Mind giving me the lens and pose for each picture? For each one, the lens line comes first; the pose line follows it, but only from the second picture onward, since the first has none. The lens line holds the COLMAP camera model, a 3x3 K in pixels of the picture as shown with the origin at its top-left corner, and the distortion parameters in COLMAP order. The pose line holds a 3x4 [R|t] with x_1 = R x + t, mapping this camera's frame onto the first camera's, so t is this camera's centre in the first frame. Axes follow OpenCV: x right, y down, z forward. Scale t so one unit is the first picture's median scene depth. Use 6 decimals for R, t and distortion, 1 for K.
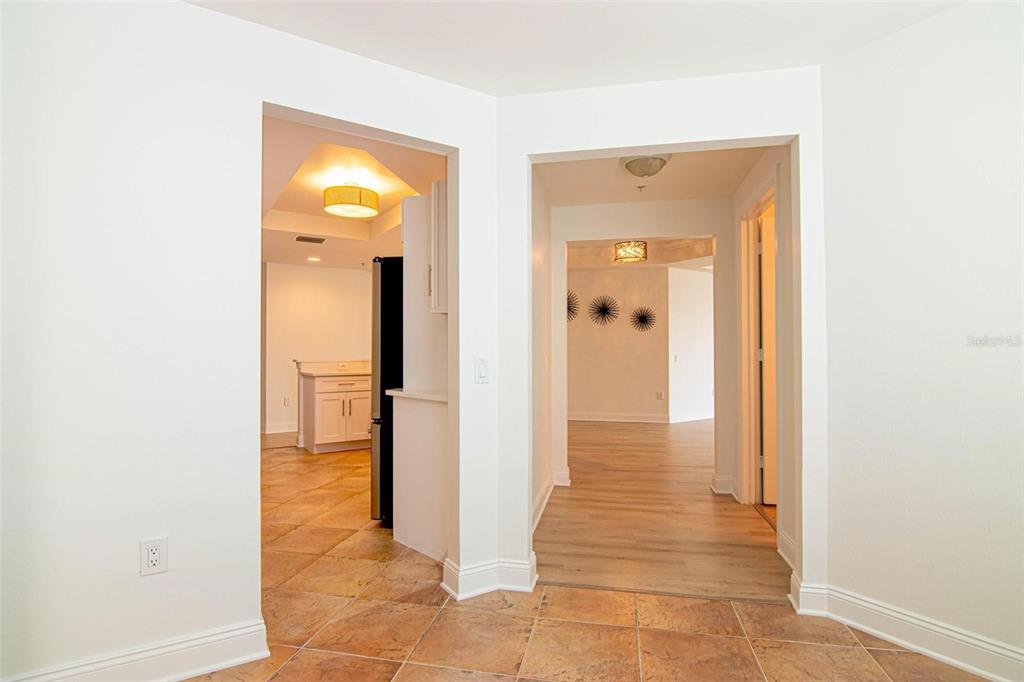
lens RADIAL K [[524.7, 0, 510.8], [0, 524.7, 343.8], [0, 0, 1]] dist [-0.001110, -0.000074]
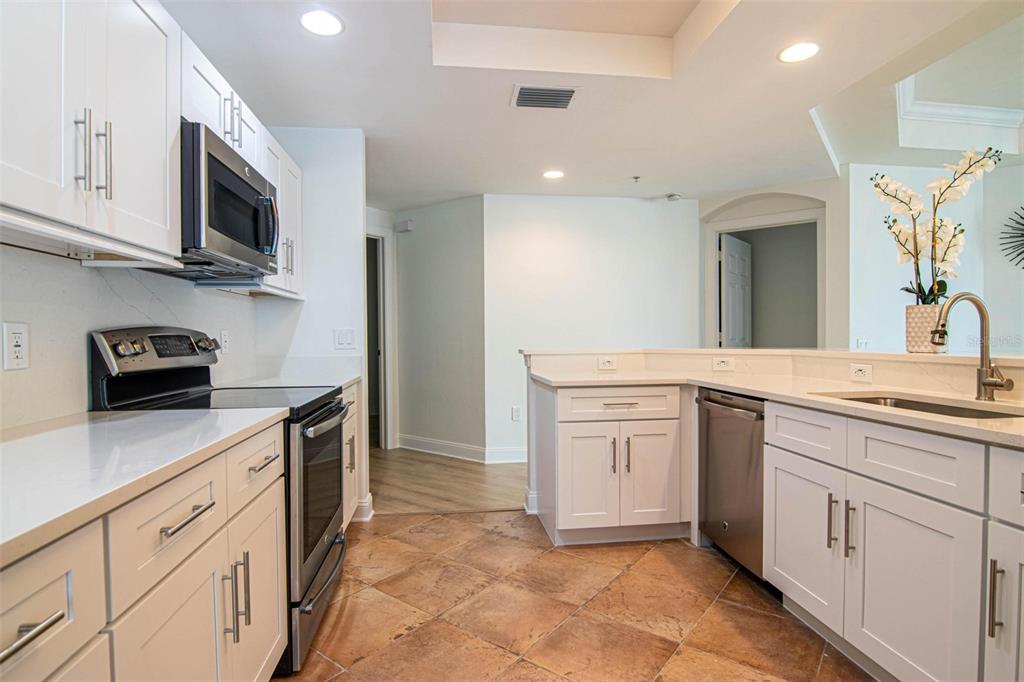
lens RADIAL K [[522.0, 0, 507.9], [0, 522.0, 340.3], [0, 0, 1]] dist [-0.011569, -0.007088]
pose [[0.898488, 0.000427, -0.438998, -0.202392], [0.009824, 0.999730, 0.021079, 0.010078], [0.438888, -0.023252, 0.898241, 0.550884]]
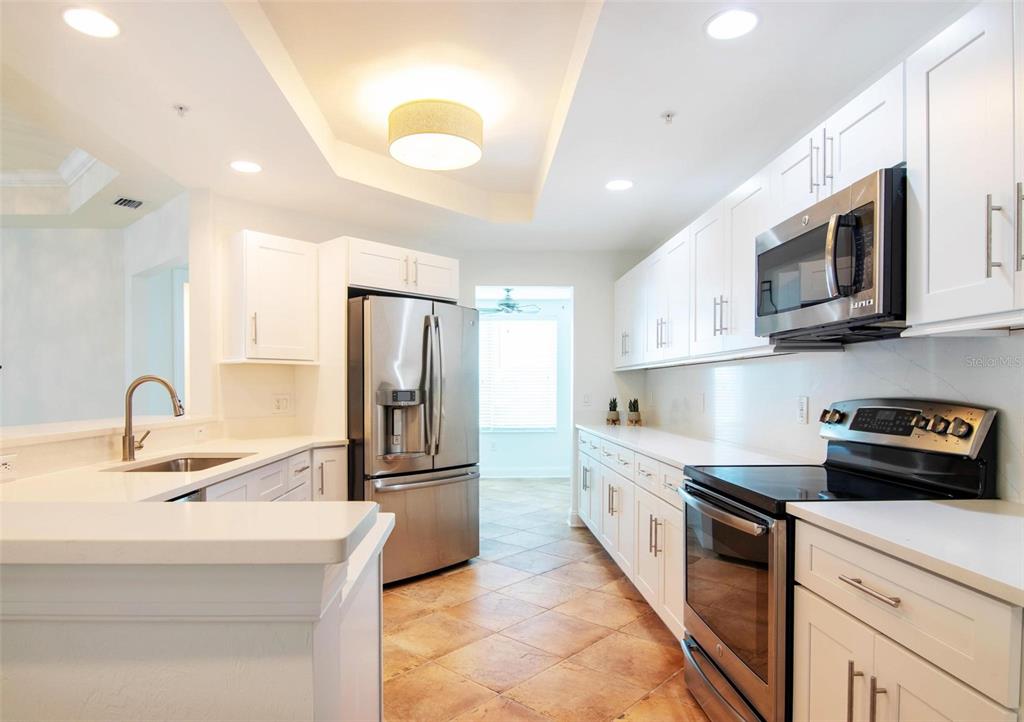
lens RADIAL K [[608.2, 0, 491.9], [0, 608.2, 416.2], [0, 0, 1]] dist [0.005798, -0.000851]
pose [[-0.851923, -0.021339, 0.523232, -0.536901], [-0.003843, 0.999397, 0.034503, 0.005583], [-0.523652, 0.027383, -0.851492, 1.174658]]
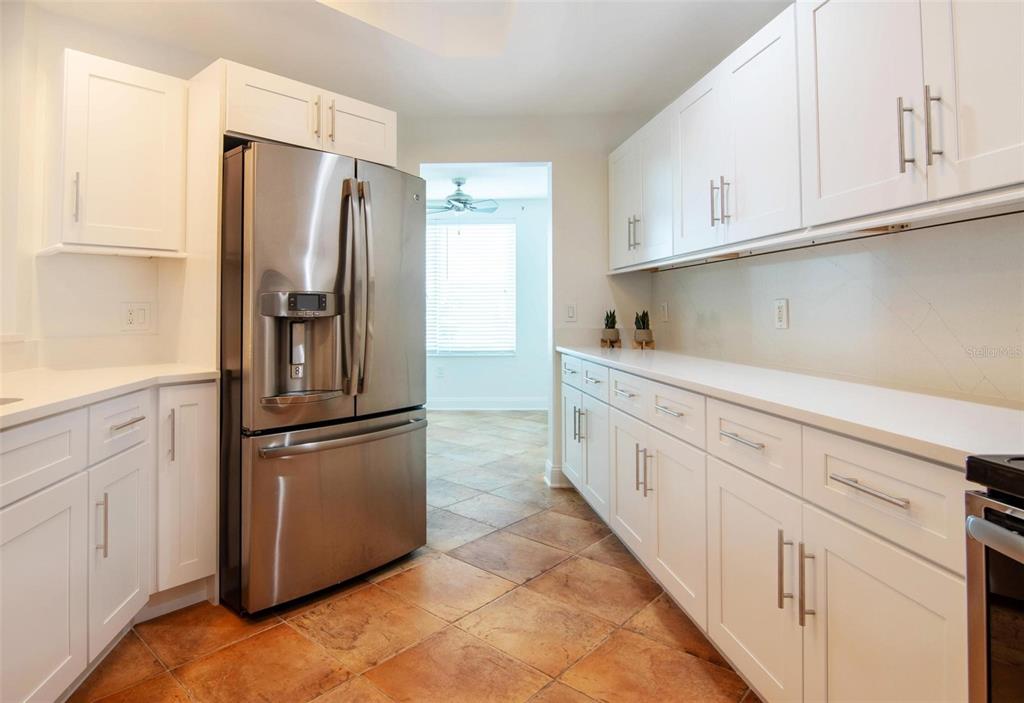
lens RADIAL K [[569.5, 0, 378.8], [0, 569.5, 319.4], [0, 0, 1]] dist [-0.019180, -0.003802]
pose [[-0.797389, -0.001672, 0.603463, -0.392822], [-0.001099, 0.999999, 0.001319, 0.017440], [-0.603464, 0.000389, -0.797390, 0.956926]]
